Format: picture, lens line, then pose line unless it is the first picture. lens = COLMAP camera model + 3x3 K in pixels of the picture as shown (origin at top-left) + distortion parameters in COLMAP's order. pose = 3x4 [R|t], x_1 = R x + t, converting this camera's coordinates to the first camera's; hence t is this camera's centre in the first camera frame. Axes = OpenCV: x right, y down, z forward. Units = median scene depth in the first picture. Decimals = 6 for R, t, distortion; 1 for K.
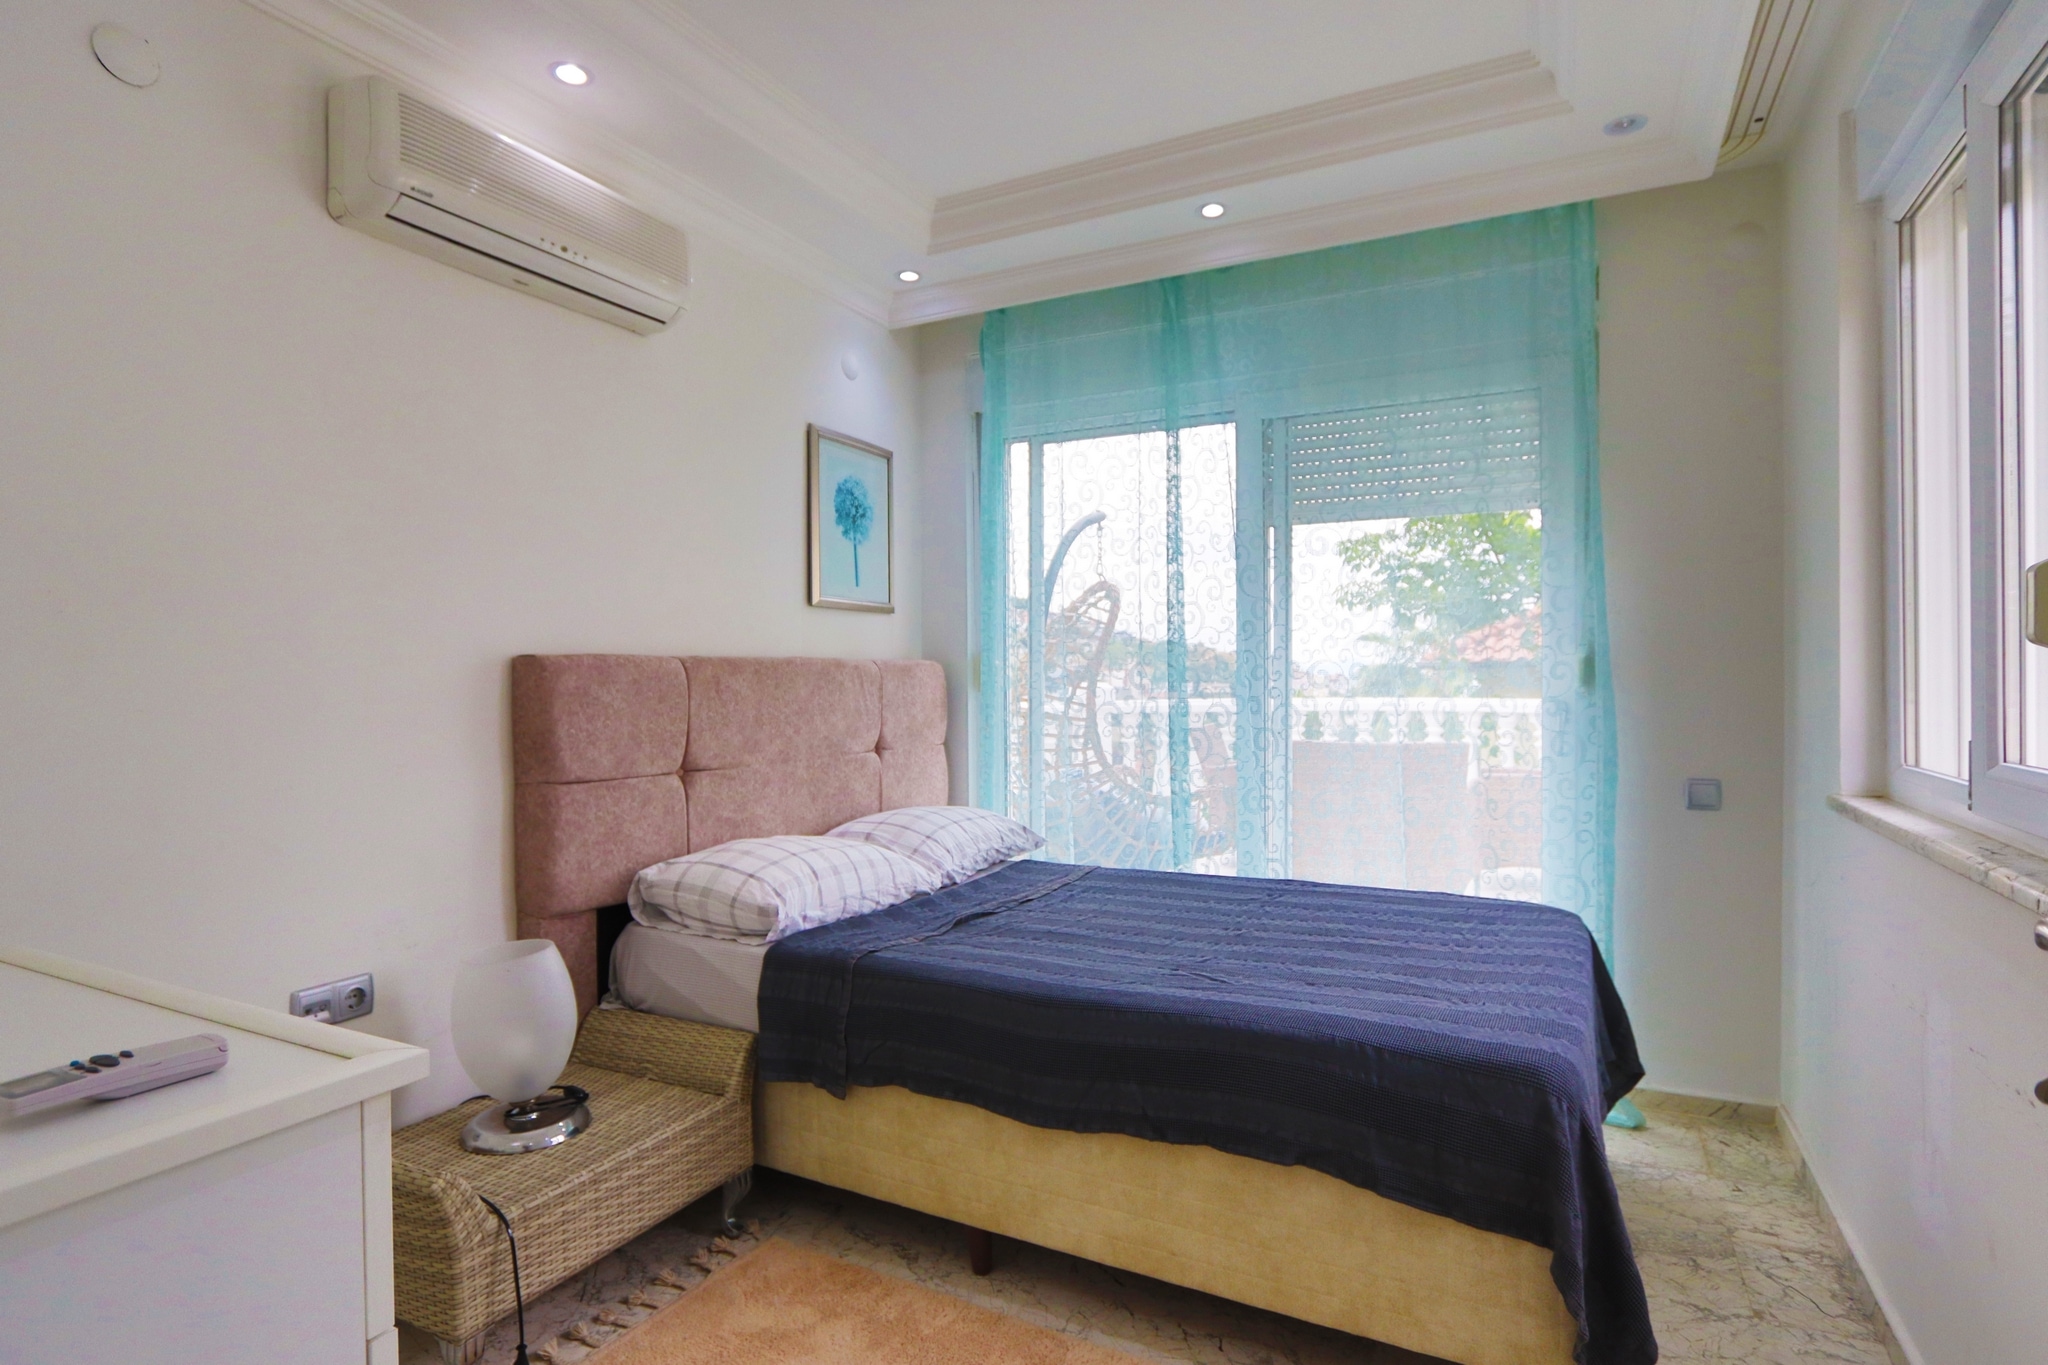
lens RADIAL K [[1057.8, 0, 1025.9], [0, 1057.8, 684.4], [0, 0, 1]] dist [-0.013416, 0.001555]
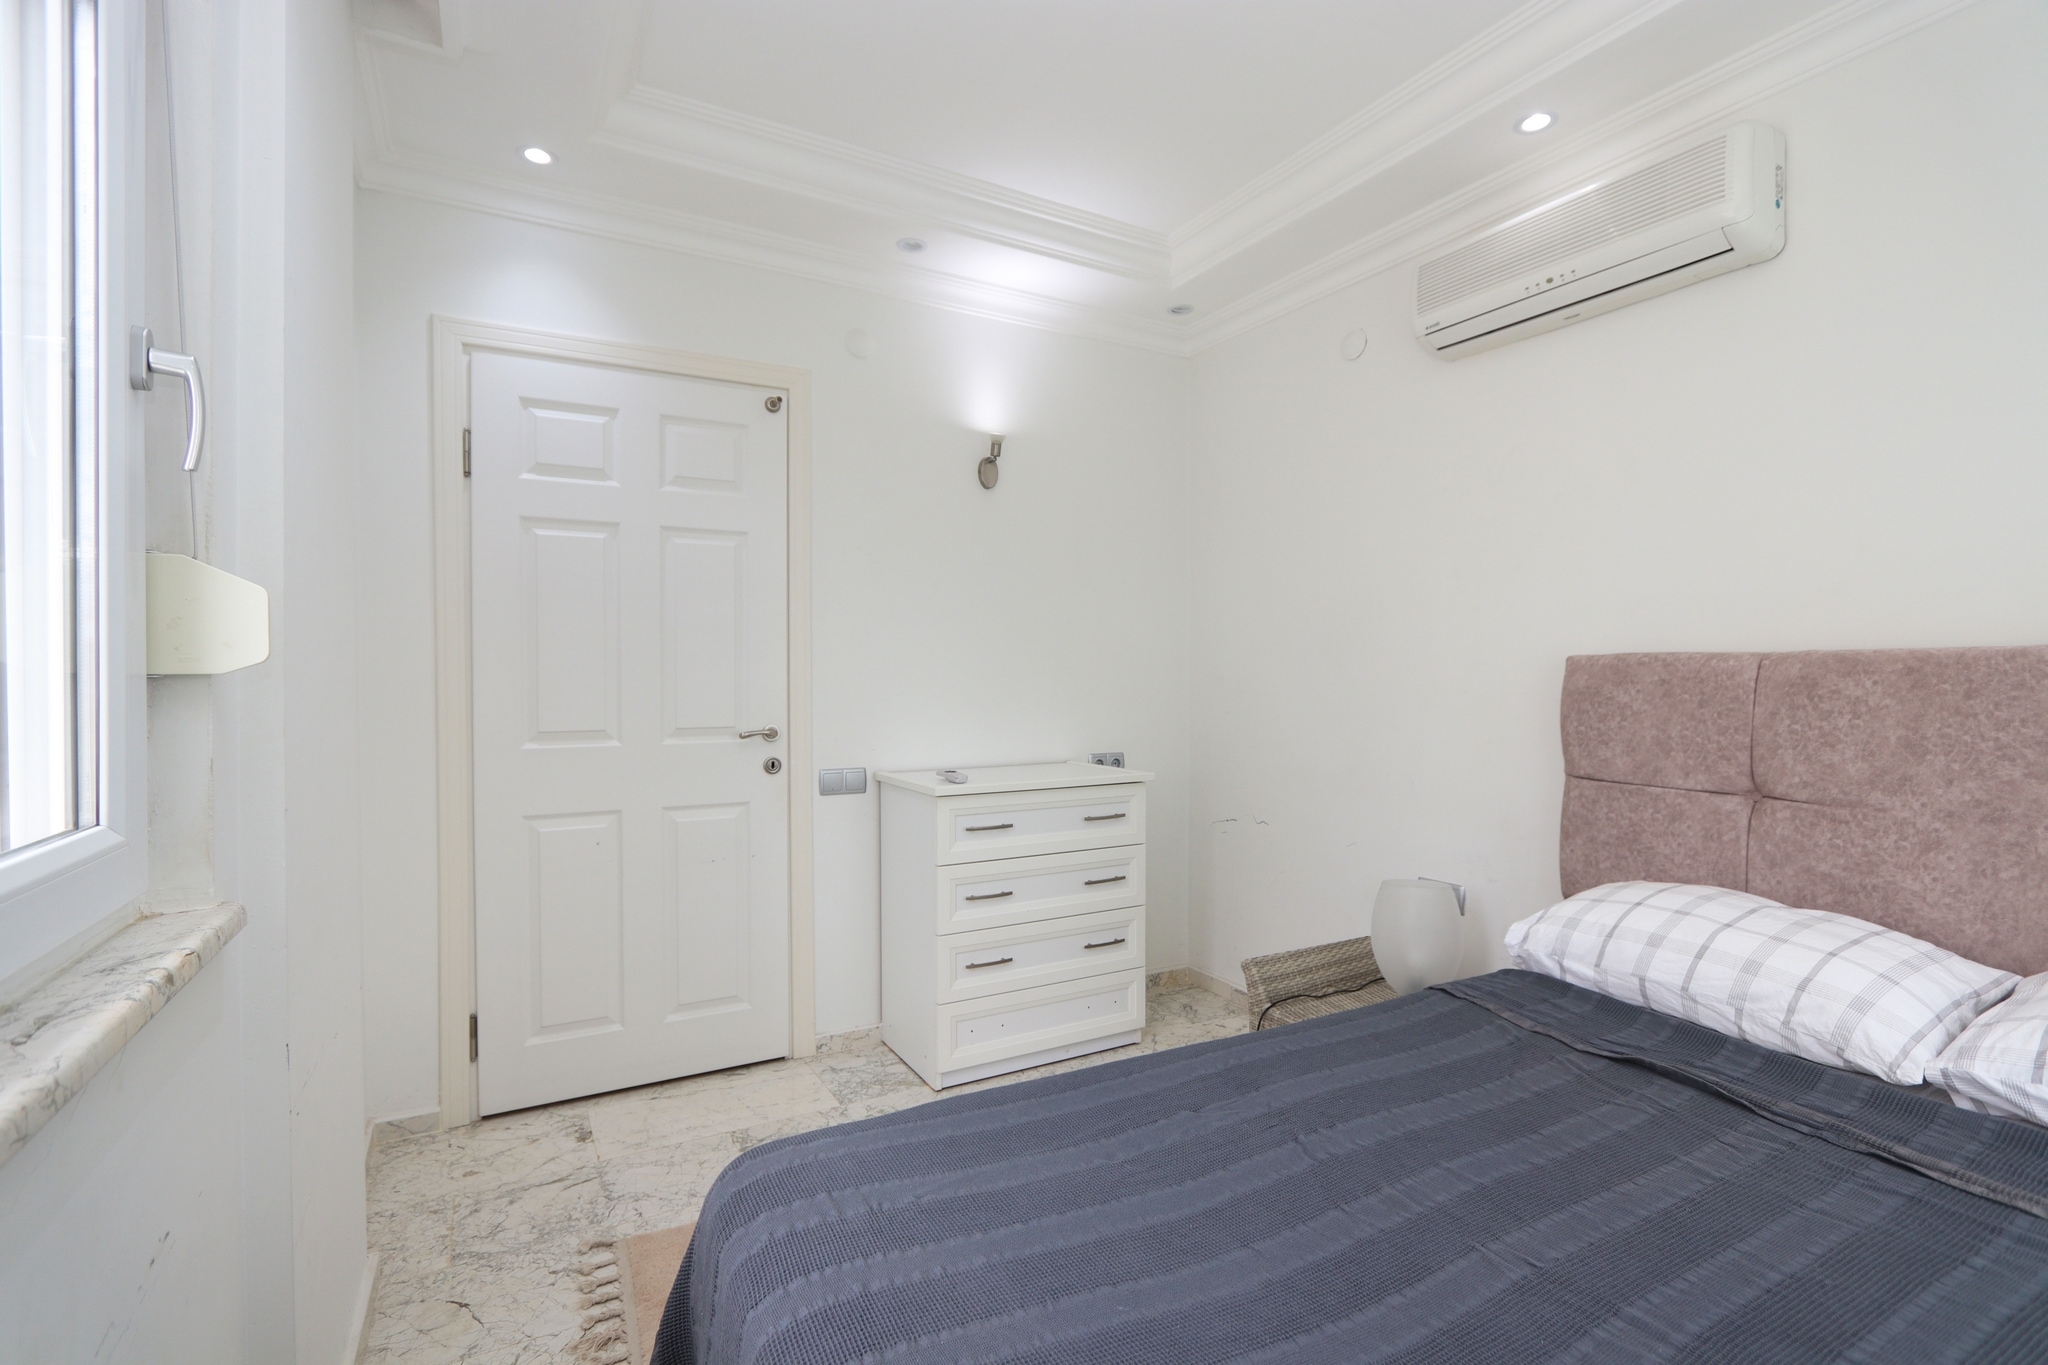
lens RADIAL K [[1057.8, 0, 1025.9], [0, 1057.8, 684.4], [0, 0, 1]] dist [-0.013416, 0.001555]
pose [[-0.595047, 0.018574, -0.803476, 0.682189], [0.002652, 0.999773, 0.021147, -0.021183], [0.803687, 0.010453, -0.594961, 1.096676]]
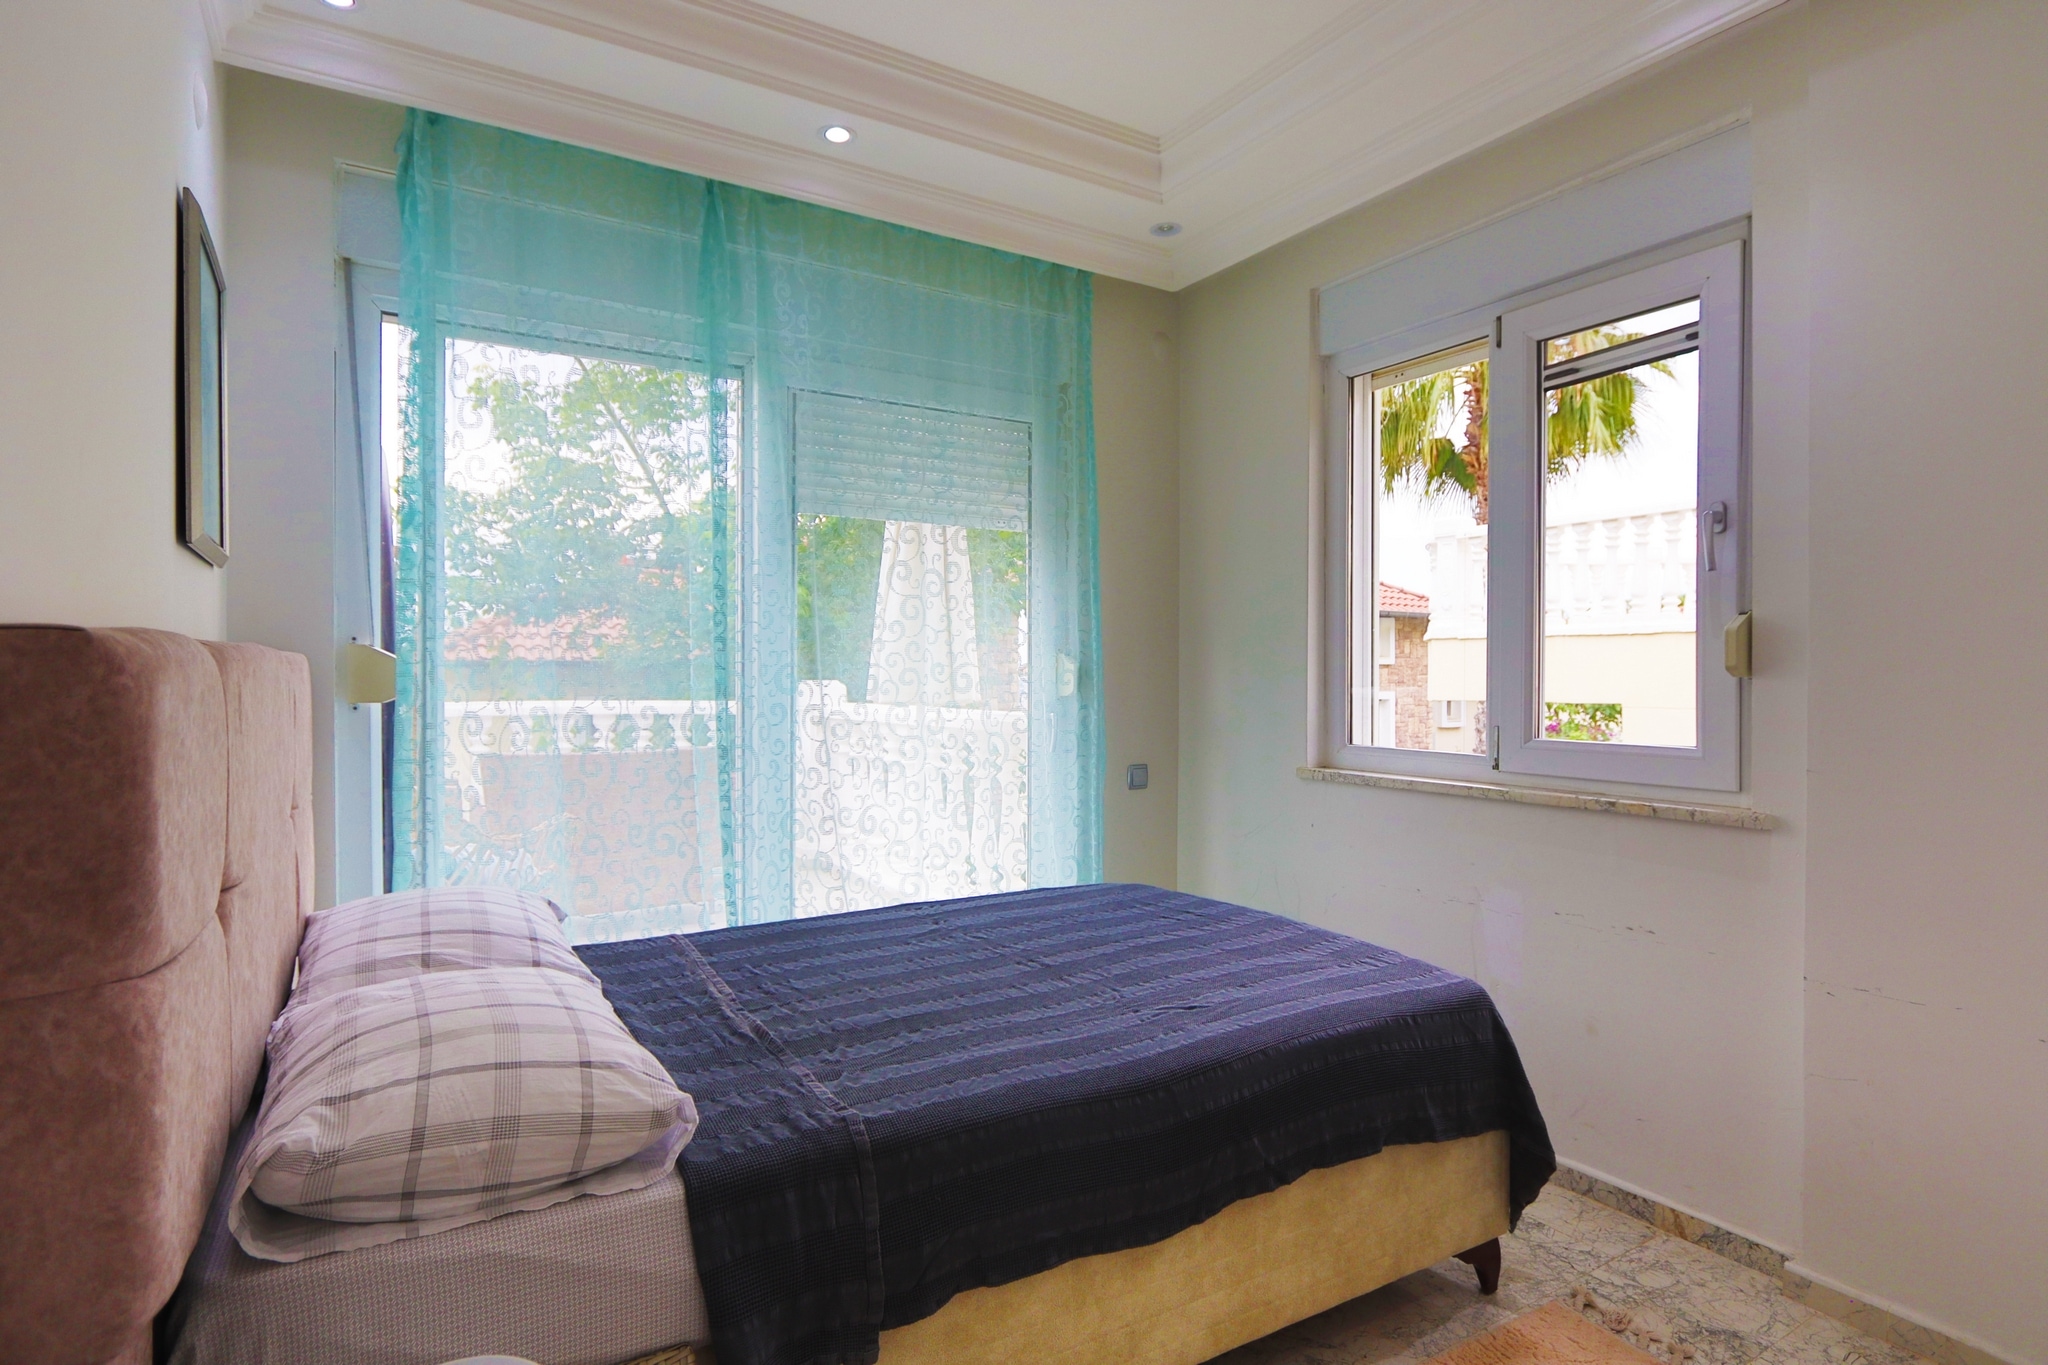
lens RADIAL K [[1057.8, 0, 1025.9], [0, 1057.8, 684.4], [0, 0, 1]] dist [-0.013416, 0.001555]
pose [[0.516957, -0.002202, 0.856009, -0.568807], [0.000707, 0.999997, 0.002145, -0.008983], [-0.856011, -0.000504, 0.516957, 0.516462]]
